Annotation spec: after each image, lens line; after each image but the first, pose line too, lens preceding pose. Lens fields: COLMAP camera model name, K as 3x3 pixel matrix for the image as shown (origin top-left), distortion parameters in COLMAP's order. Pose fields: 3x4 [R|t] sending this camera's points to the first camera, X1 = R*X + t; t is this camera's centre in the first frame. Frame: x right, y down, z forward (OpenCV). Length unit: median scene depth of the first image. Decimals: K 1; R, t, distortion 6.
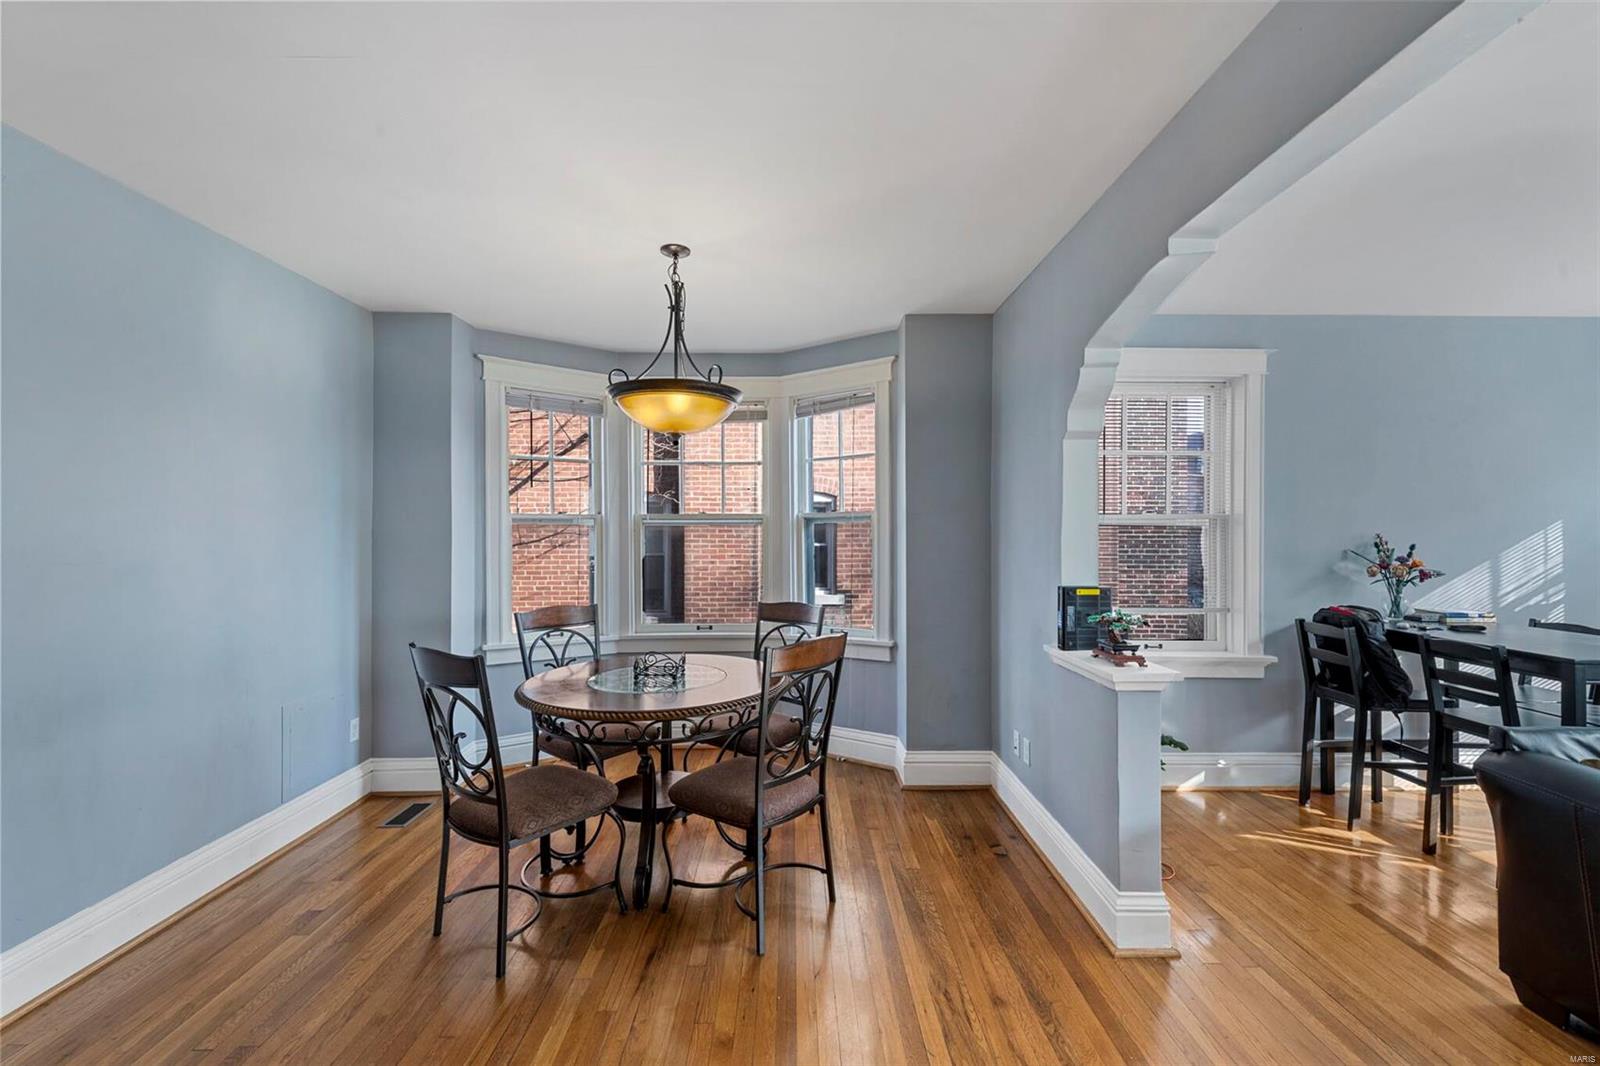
lens RADIAL K [[660.7, 0, 795.6], [0, 660.7, 538.0], [0, 0, 1]] dist [-0.000765, -0.000439]
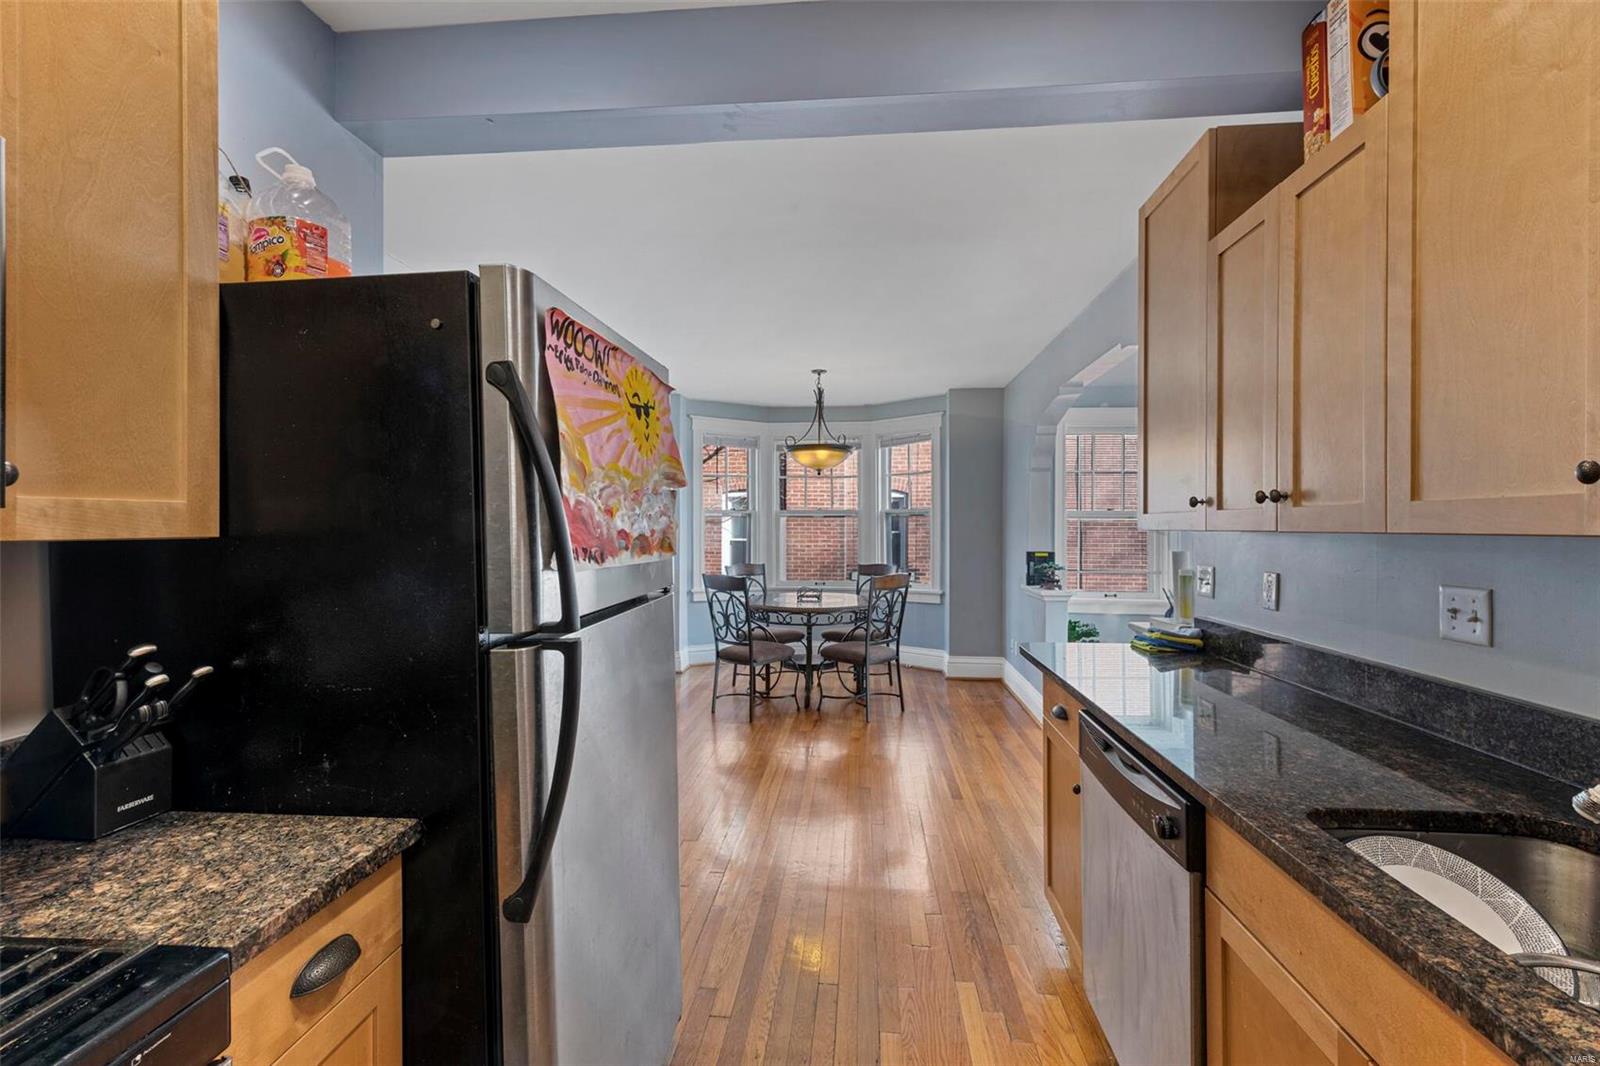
lens RADIAL K [[660.7, 0, 809.6], [0, 660.7, 529.5], [0, 0, 1]] dist [-0.000765, -0.000439]
pose [[0.996106, 0.001846, -0.088149, -0.032913], [-0.001626, 0.999995, 0.002568, 0.006135], [0.088153, -0.002414, 0.996104, -0.665114]]
